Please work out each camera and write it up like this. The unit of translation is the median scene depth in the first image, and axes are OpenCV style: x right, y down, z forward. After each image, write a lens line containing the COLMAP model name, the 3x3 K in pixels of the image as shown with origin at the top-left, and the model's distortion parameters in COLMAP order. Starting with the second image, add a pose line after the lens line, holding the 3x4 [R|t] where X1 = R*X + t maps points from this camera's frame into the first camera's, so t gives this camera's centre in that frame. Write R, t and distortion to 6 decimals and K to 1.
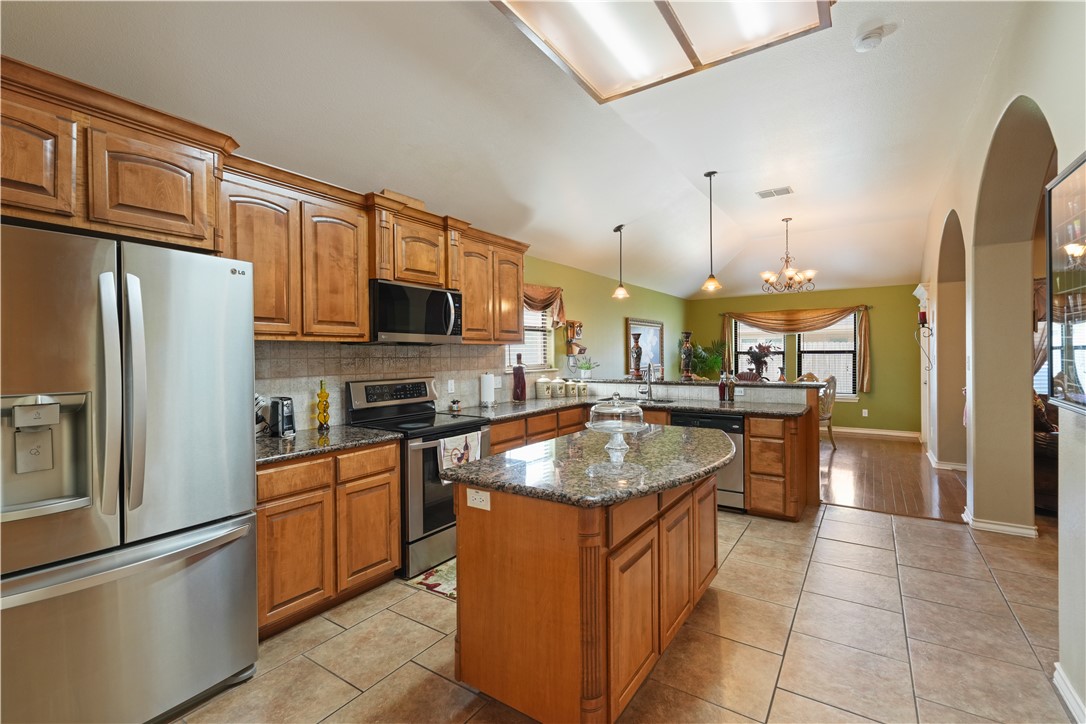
lens RADIAL K [[482.7, 0, 535.9], [0, 482.7, 359.6], [0, 0, 1]] dist [0.001498, 0.000087]
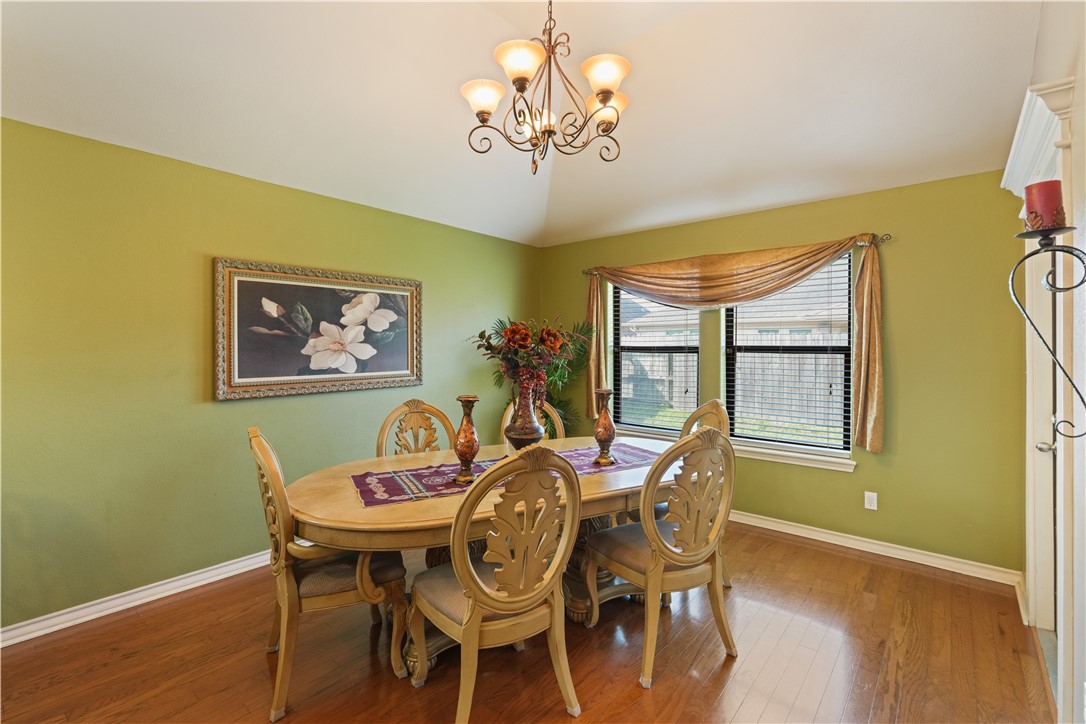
lens RADIAL K [[482.7, 0, 536.2], [0, 482.7, 349.0], [0, 0, 1]] dist [0.001498, 0.000087]
pose [[0.994163, 0.011729, -0.107246, 1.037839], [-0.012472, 0.999903, -0.006260, -0.025323], [0.107162, 0.007561, 0.994213, 1.320747]]
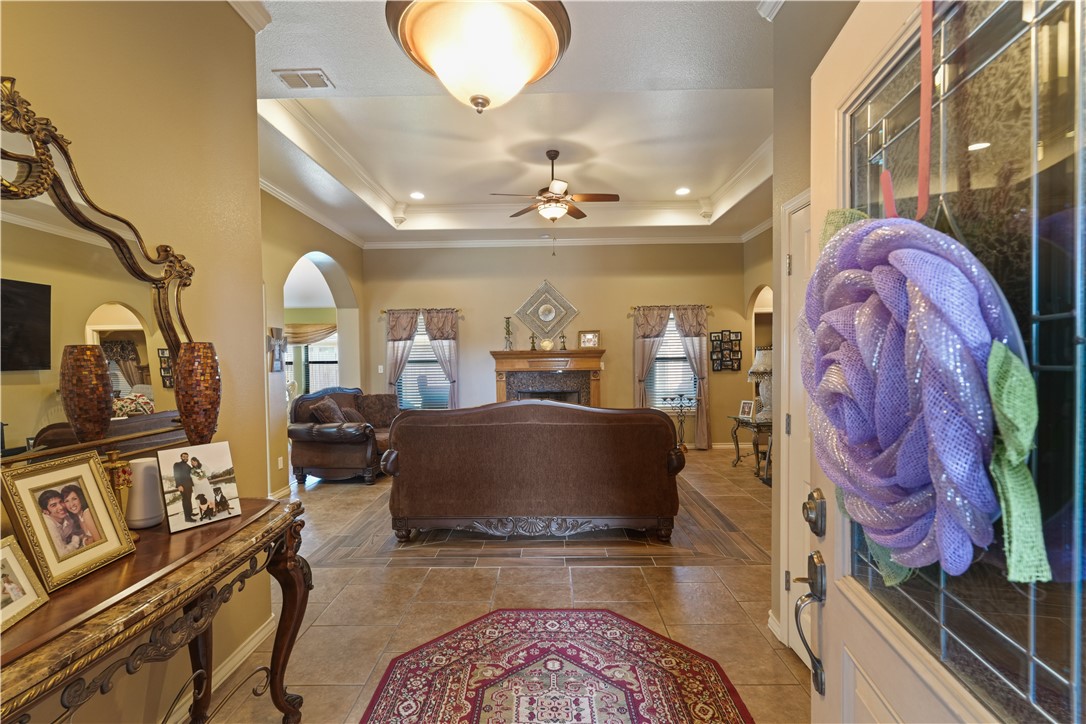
lens RADIAL K [[482.7, 0, 544.1], [0, 482.7, 366.9], [0, 0, 1]] dist [0.001498, 0.000087]
pose [[0.830716, -0.015719, 0.556475, 0.959486], [0.014266, 0.999874, 0.006949, -0.011876], [-0.556514, 0.002166, 0.830835, -0.593636]]
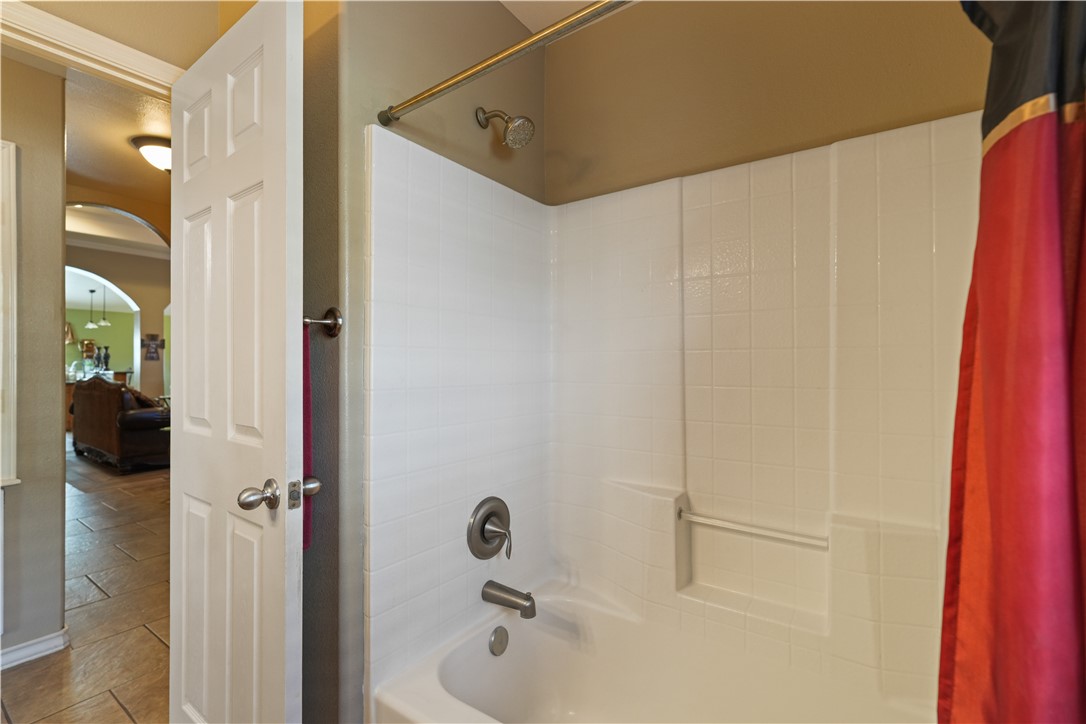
lens RADIAL K [[482.7, 0, 542.5], [0, 482.7, 362.1], [0, 0, 1]] dist [0.001498, 0.000087]
pose [[0.999938, 0.007795, -0.007975, 3.091977], [-0.007943, 0.999793, -0.018745, 0.043411], [0.007827, 0.018808, 0.999792, -1.392207]]
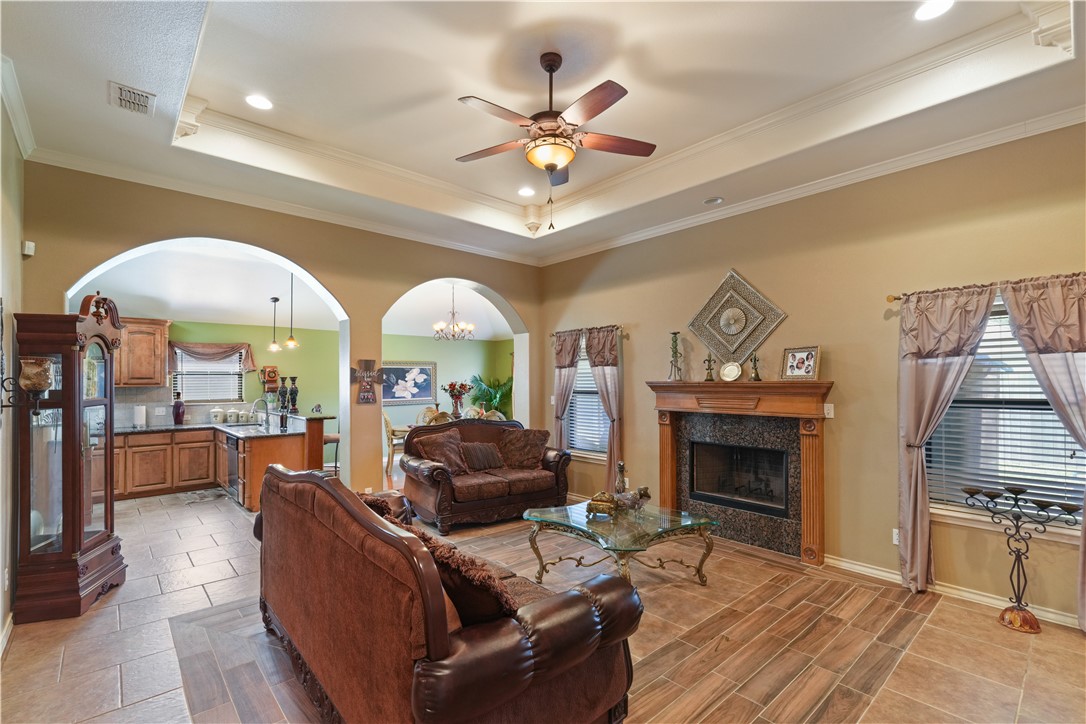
lens RADIAL K [[482.7, 0, 548.0], [0, 482.7, 378.4], [0, 0, 1]] dist [0.001498, 0.000087]
pose [[0.974224, 0.002004, -0.225575, 1.956211], [-0.005377, 0.999883, -0.014338, -0.054607], [0.225520, 0.015181, 0.974120, -0.255264]]
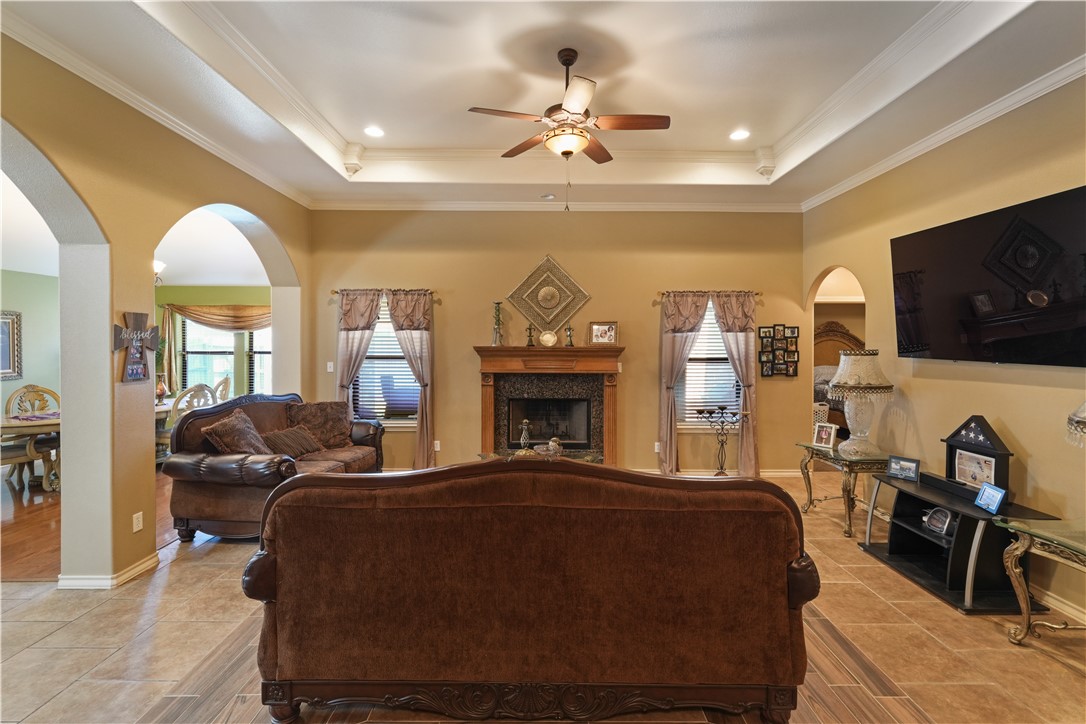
lens RADIAL K [[482.7, 0, 547.8], [0, 482.7, 346.8], [0, 0, 1]] dist [0.001498, 0.000087]
pose [[0.818969, 0.003661, 0.573826, 1.213442], [-0.002586, 0.999993, -0.002689, -0.062962], [-0.573832, 0.000718, 0.818973, -0.174550]]
